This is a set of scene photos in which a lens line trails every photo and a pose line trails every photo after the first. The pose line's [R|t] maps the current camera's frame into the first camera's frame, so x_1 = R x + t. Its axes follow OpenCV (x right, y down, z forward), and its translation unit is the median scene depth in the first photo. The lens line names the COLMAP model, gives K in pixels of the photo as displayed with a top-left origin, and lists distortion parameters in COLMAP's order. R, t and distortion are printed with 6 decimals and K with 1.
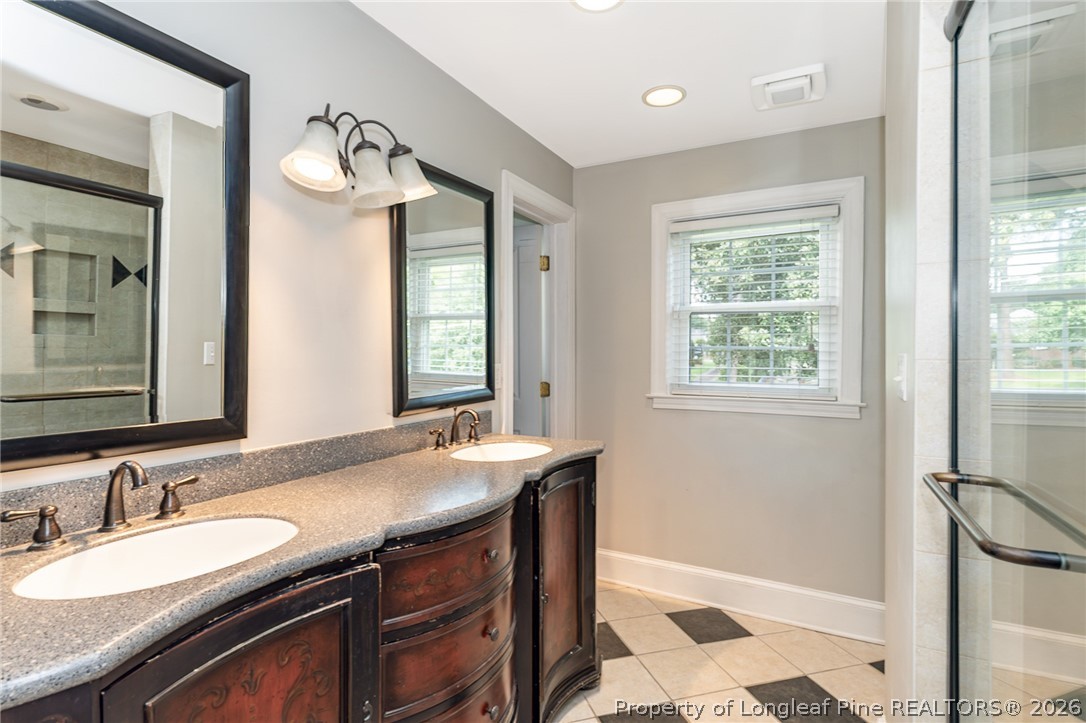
lens RADIAL K [[526.9, 0, 537.0], [0, 526.9, 358.9], [0, 0, 1]] dist [-0.006357, -0.000851]
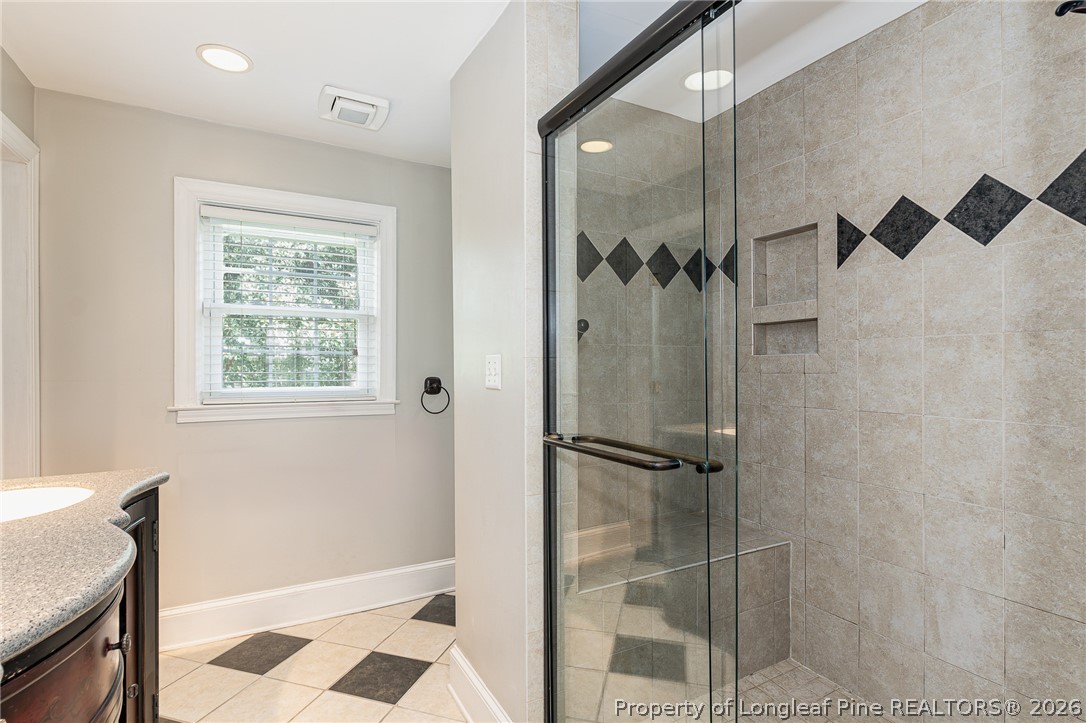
lens RADIAL K [[526.9, 0, 535.8], [0, 526.9, 363.1], [0, 0, 1]] dist [-0.006357, -0.000851]
pose [[0.546686, 0.000315, 0.837338, -0.184714], [0.007886, 0.999954, -0.005525, 0.010022], [-0.837301, 0.009624, 0.546658, 0.094109]]
